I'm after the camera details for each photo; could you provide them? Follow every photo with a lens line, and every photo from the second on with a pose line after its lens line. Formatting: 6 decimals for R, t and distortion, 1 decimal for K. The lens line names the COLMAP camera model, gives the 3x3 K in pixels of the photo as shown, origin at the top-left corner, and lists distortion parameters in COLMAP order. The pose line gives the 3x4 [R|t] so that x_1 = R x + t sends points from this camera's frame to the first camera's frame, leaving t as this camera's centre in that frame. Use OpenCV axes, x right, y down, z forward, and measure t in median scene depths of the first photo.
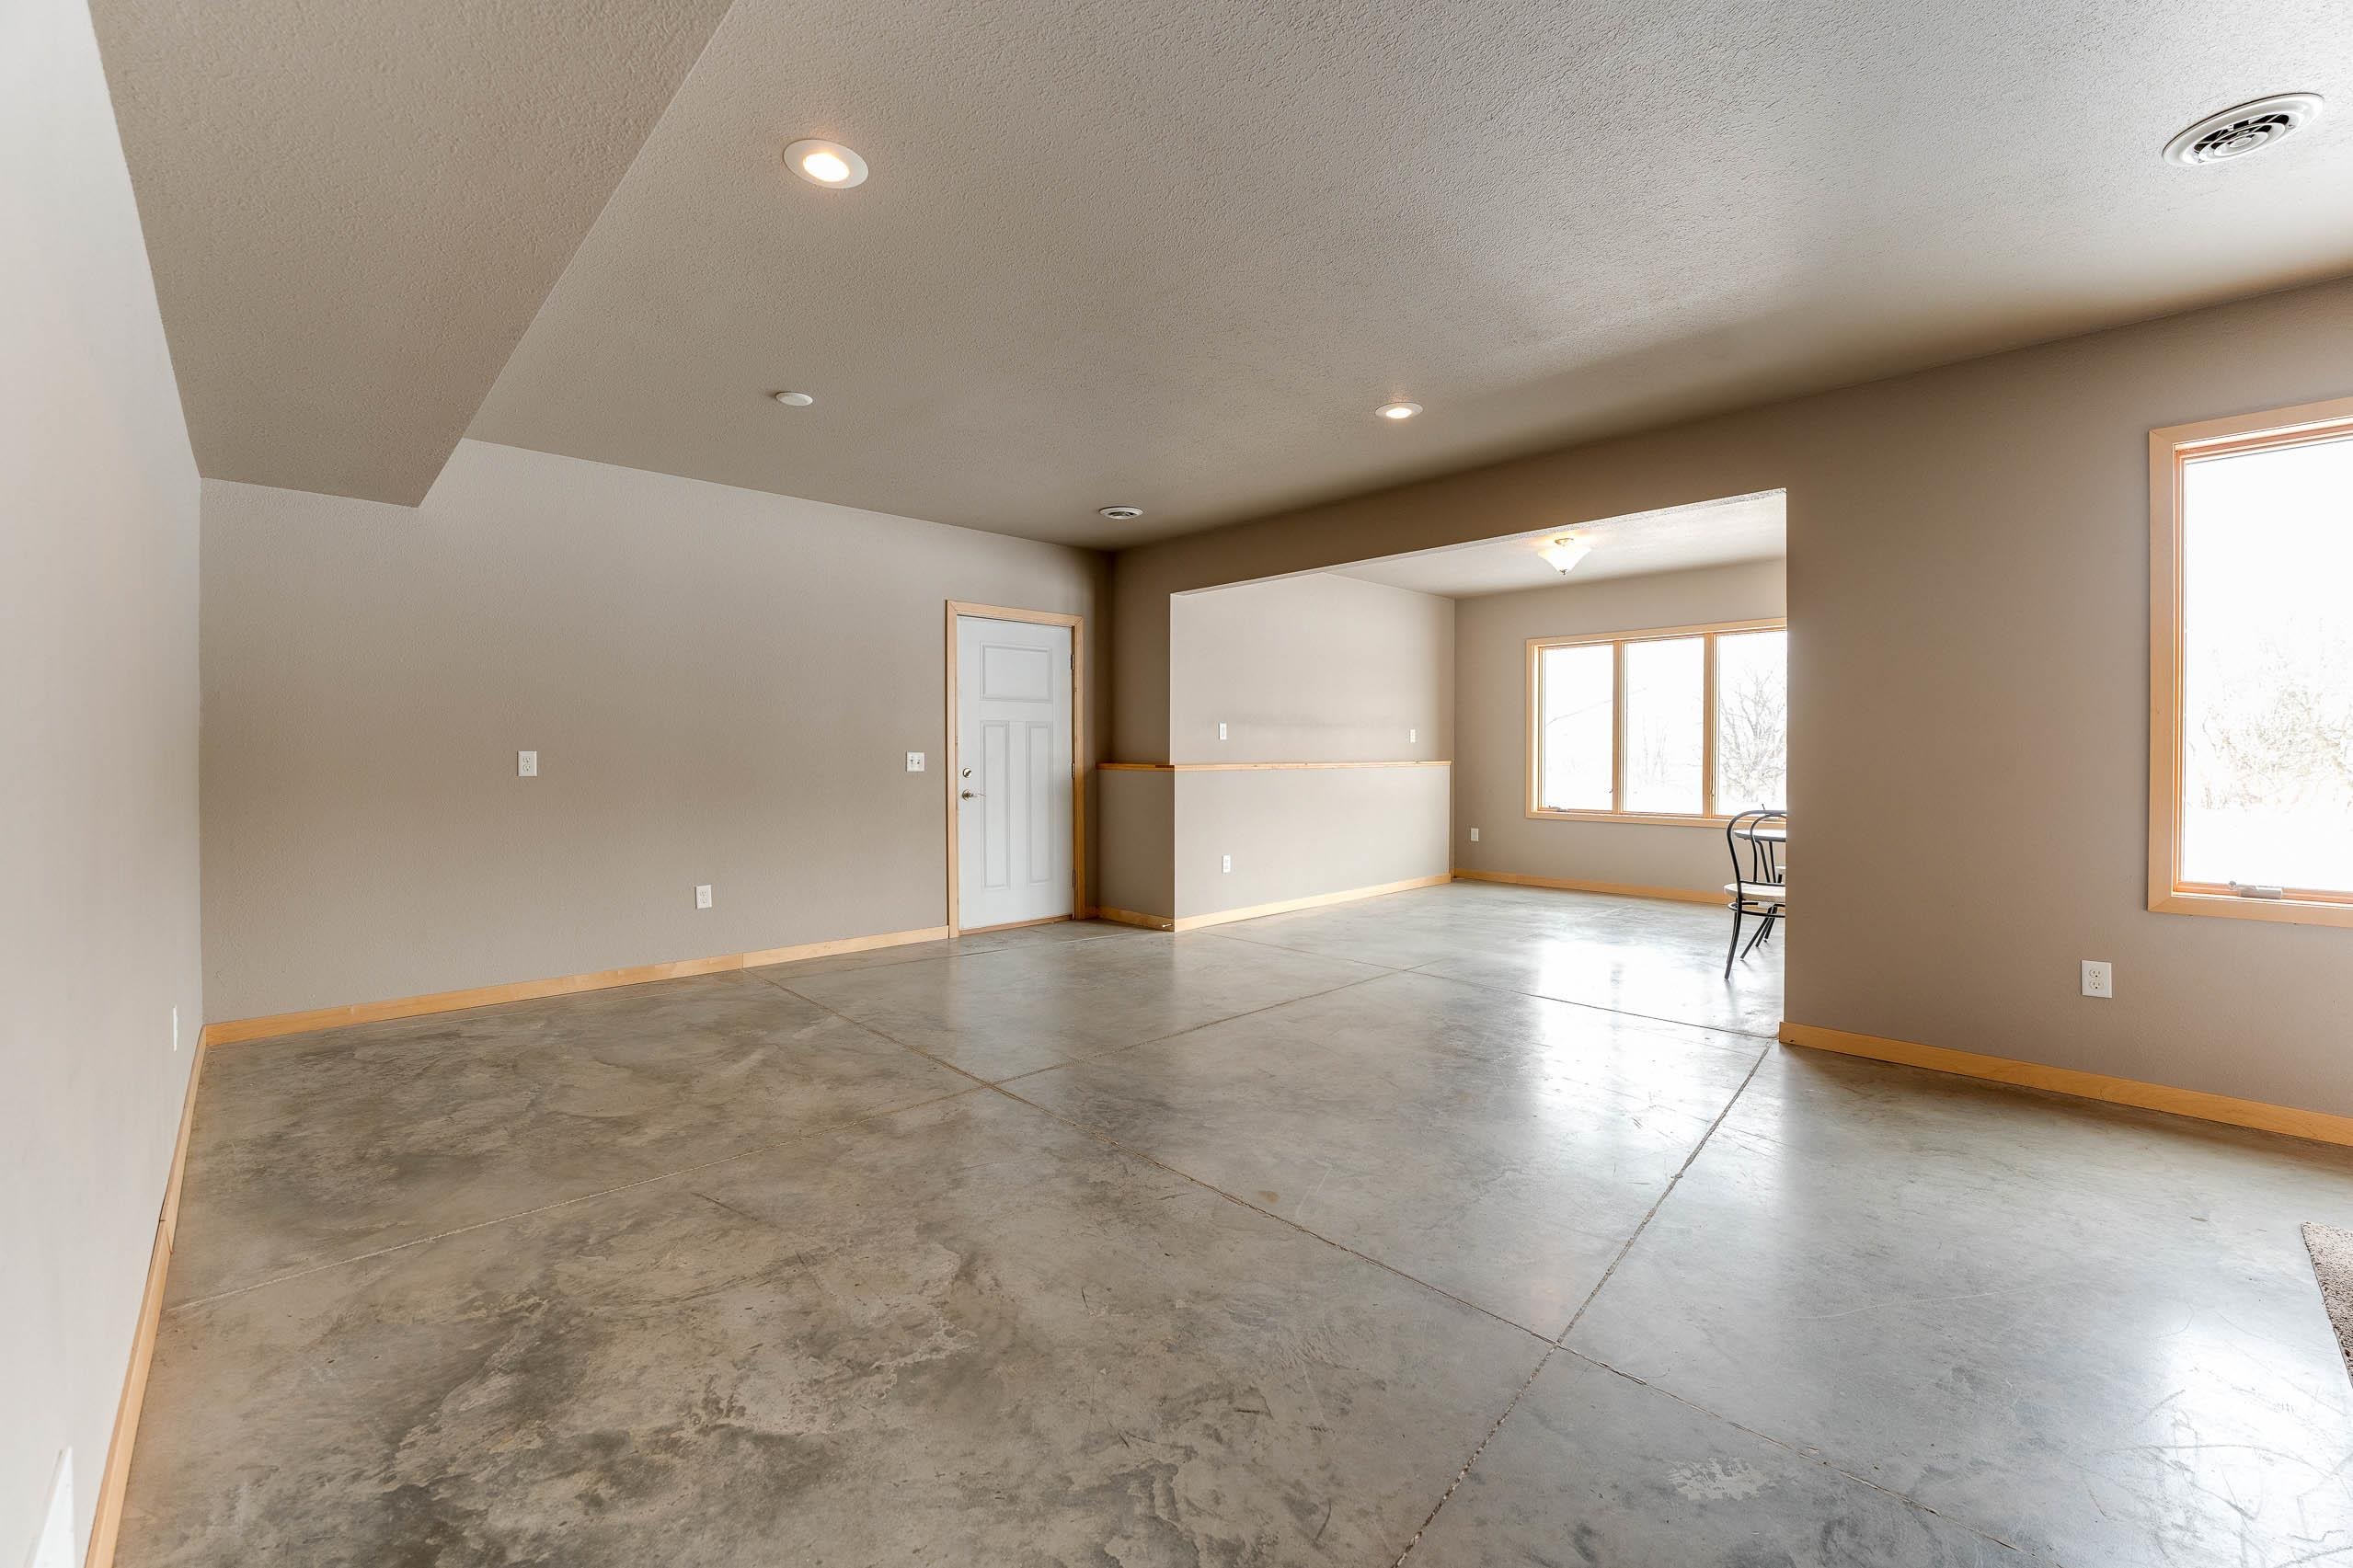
lens RADIAL K [[963.1, 0, 1178.8], [0, 963.1, 766.9], [0, 0, 1]] dist [-0.029055, 0.004611]
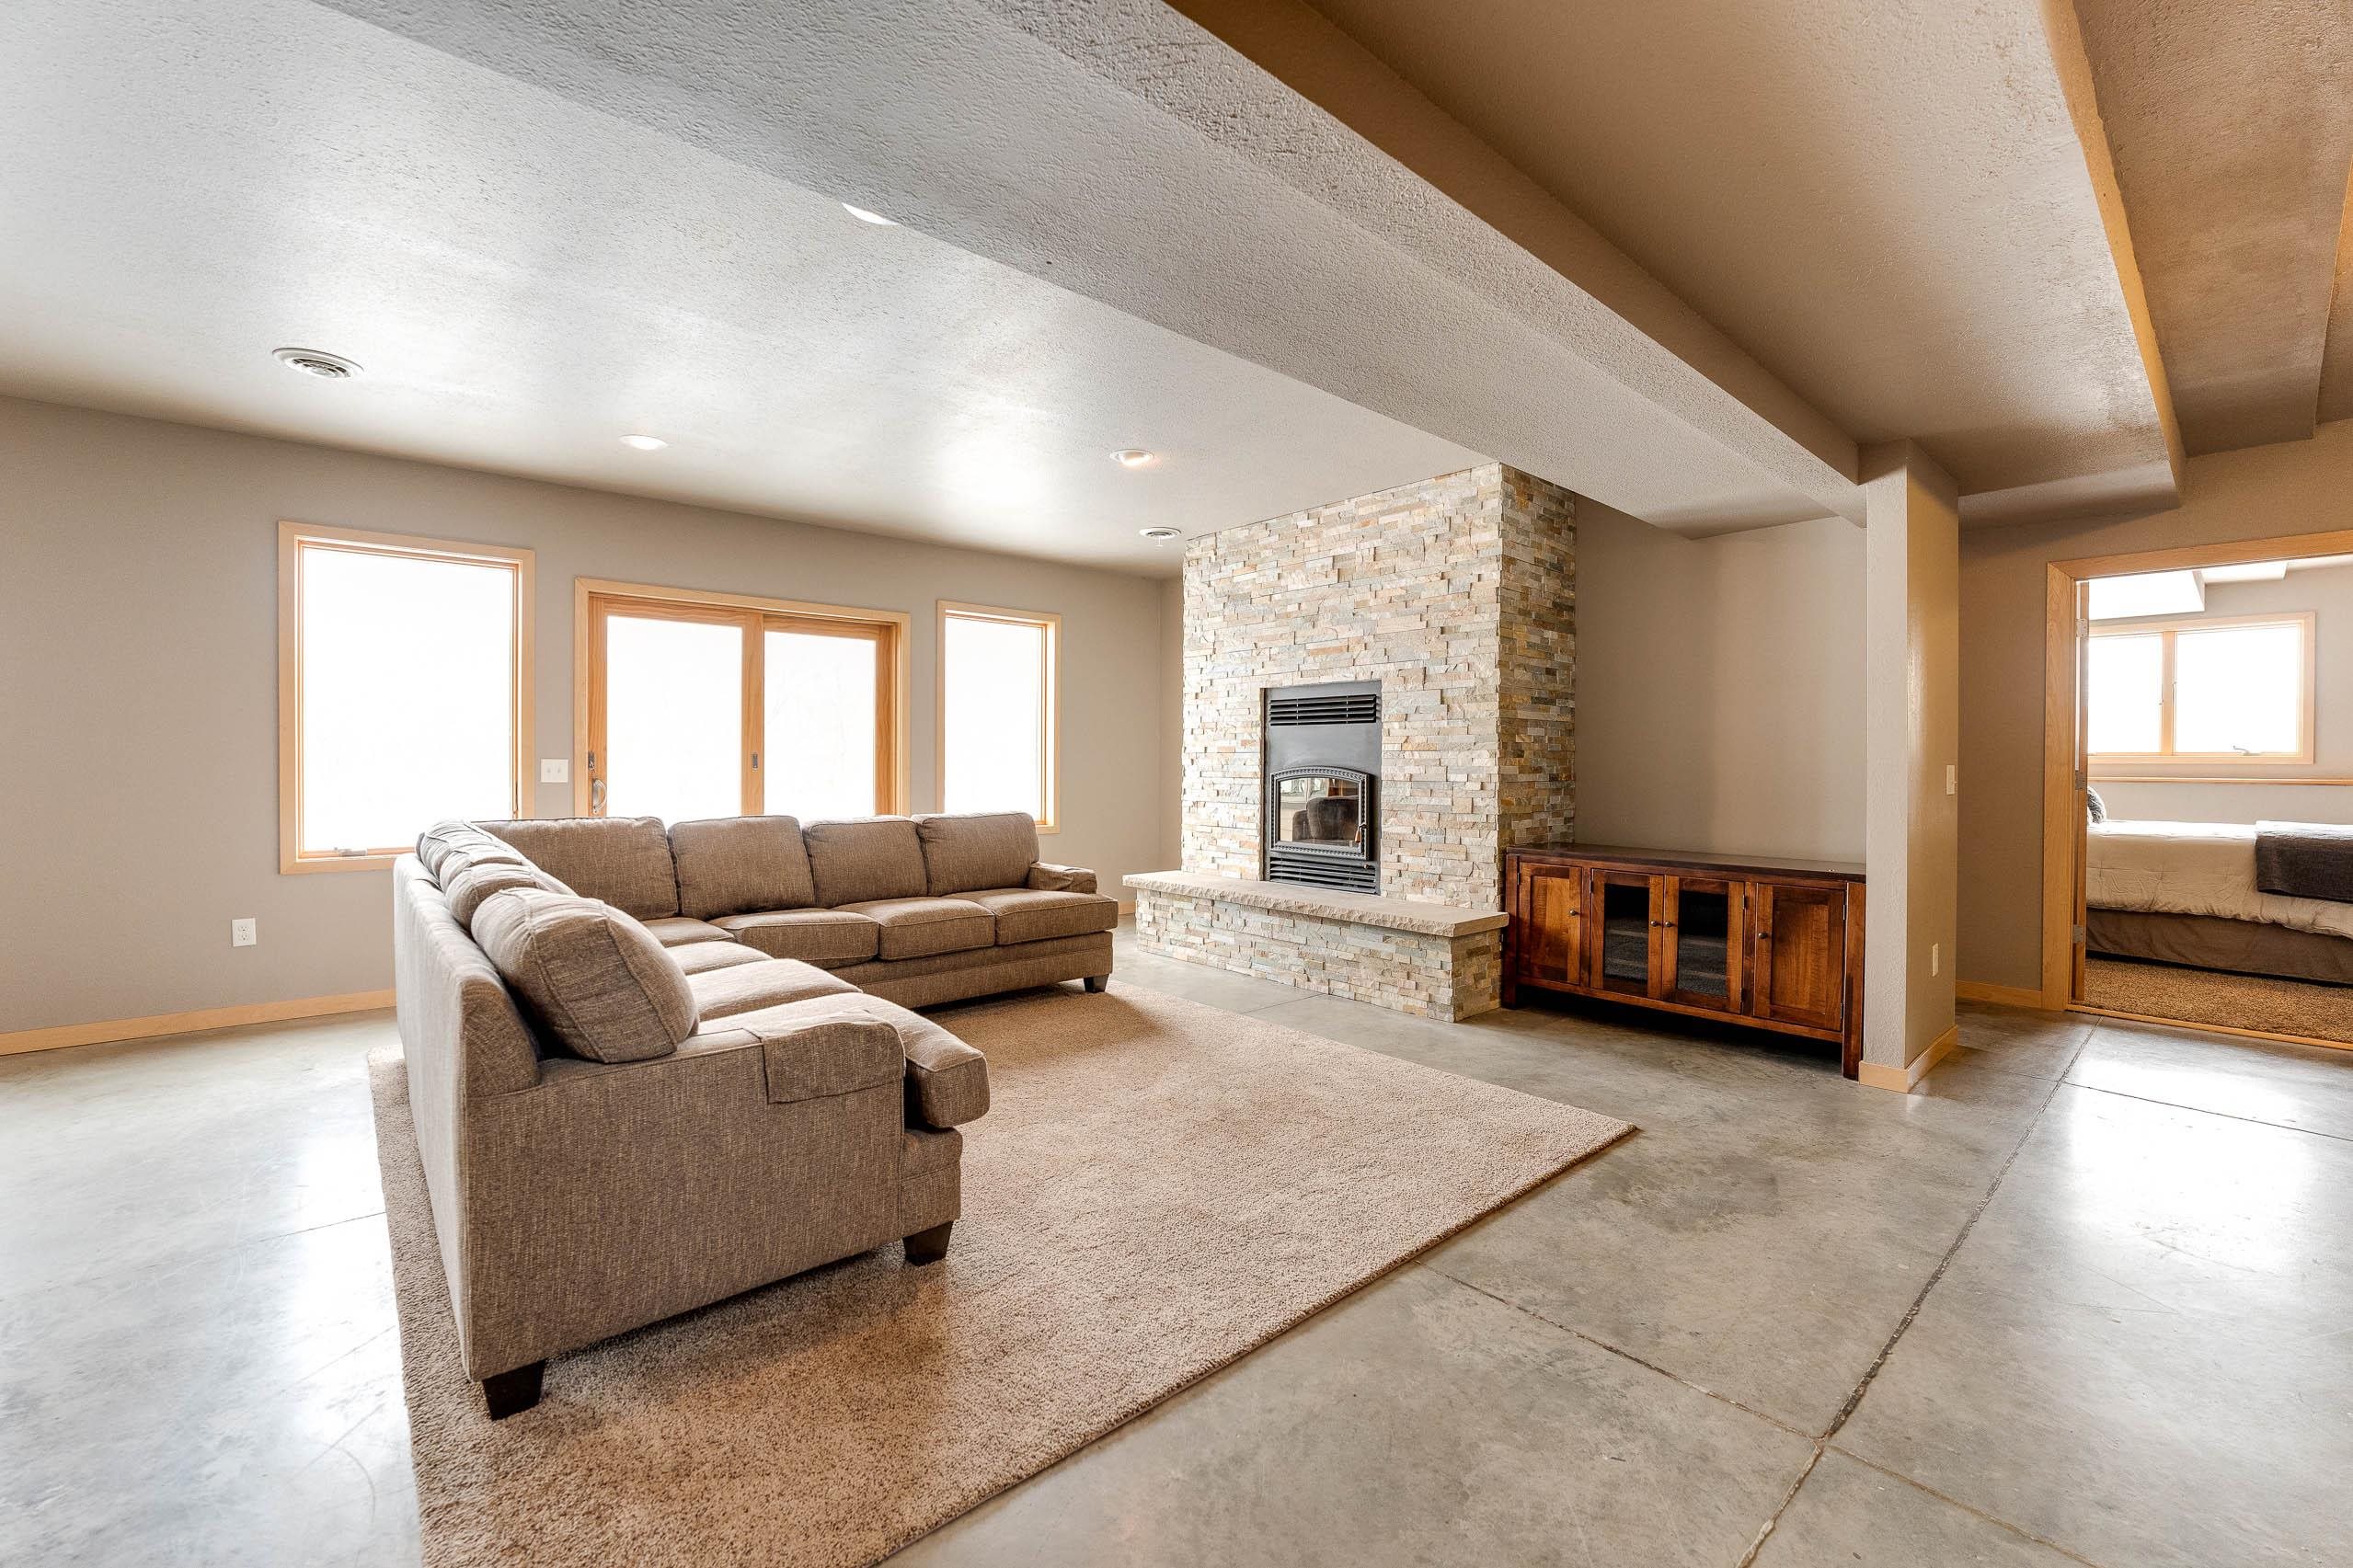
lens RADIAL K [[963.1, 0, 1172.6], [0, 963.1, 769.3], [0, 0, 1]] dist [-0.029055, 0.004611]
pose [[0.046810, -0.004605, 0.998893, -0.407122], [0.009618, 0.999945, 0.004159, 0.012074], [-0.998857, 0.009413, 0.046852, -0.543646]]
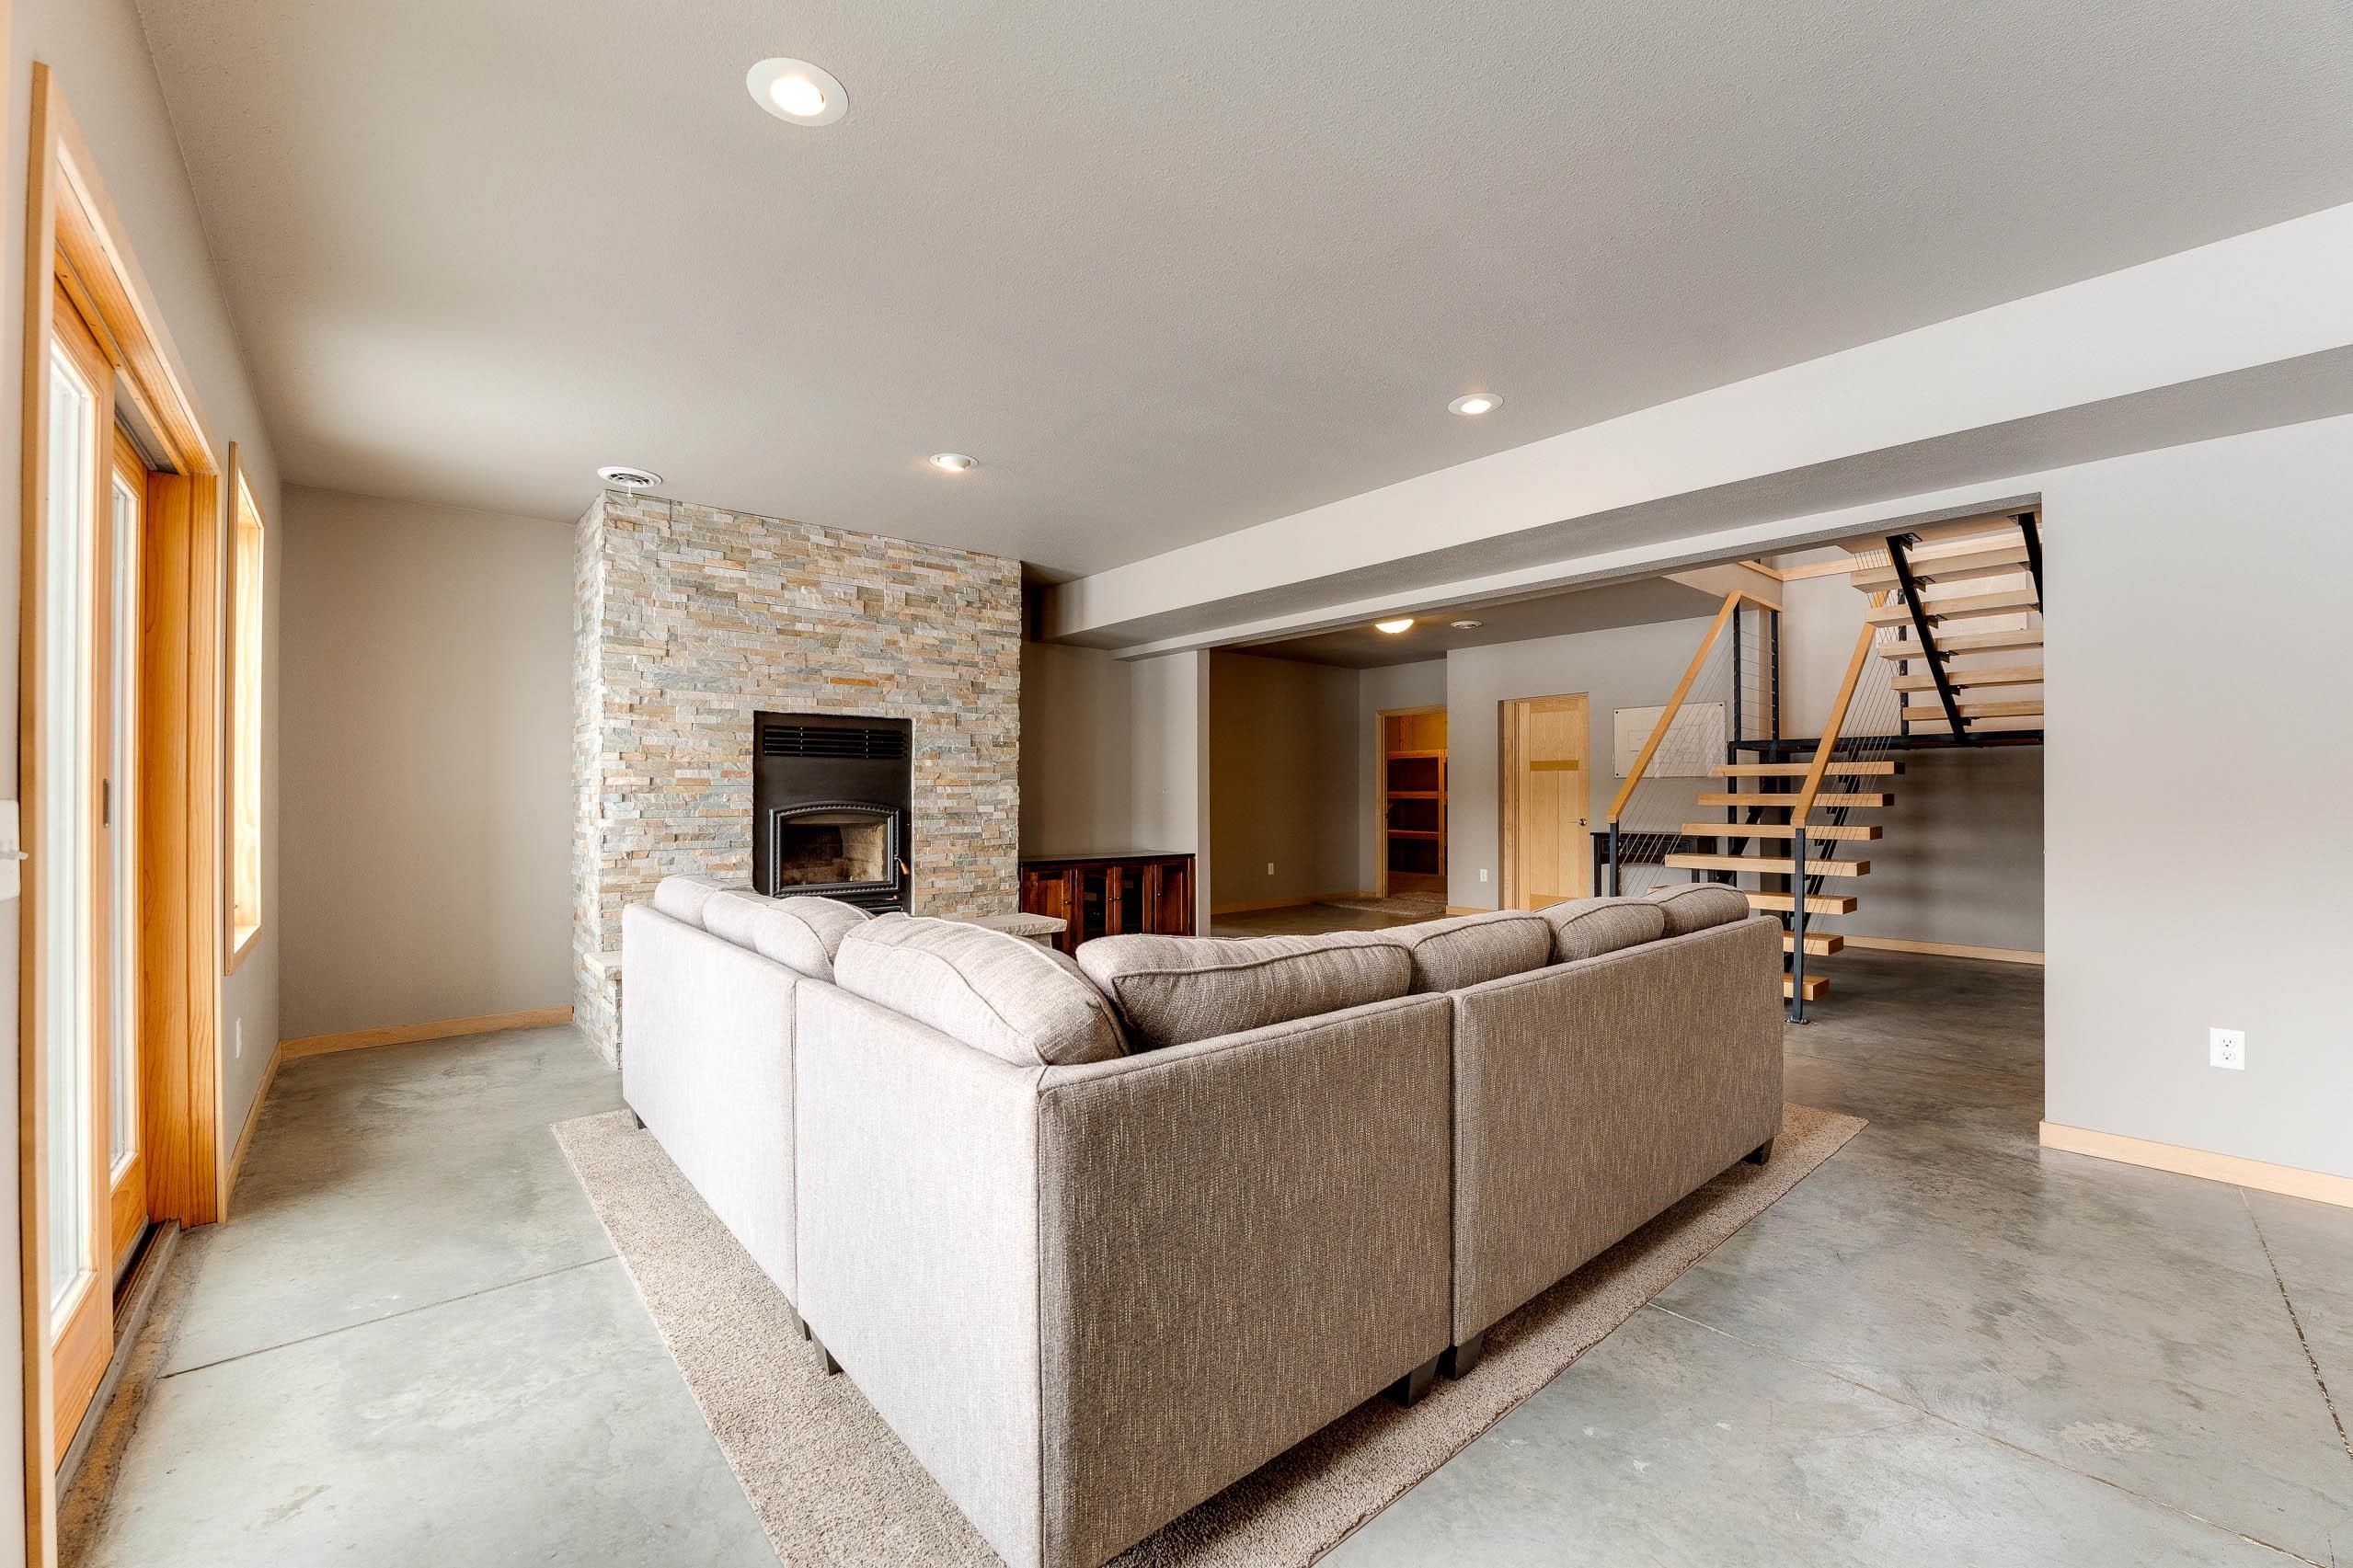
lens RADIAL K [[963.1, 0, 1173.1], [0, 963.1, 779.7], [0, 0, 1]] dist [-0.029055, 0.004611]
pose [[-0.997198, 0.005005, 0.074635, 1.231369], [0.004915, 0.999987, -0.001388, -0.030411], [-0.074641, -0.001017, -0.997210, 1.664252]]
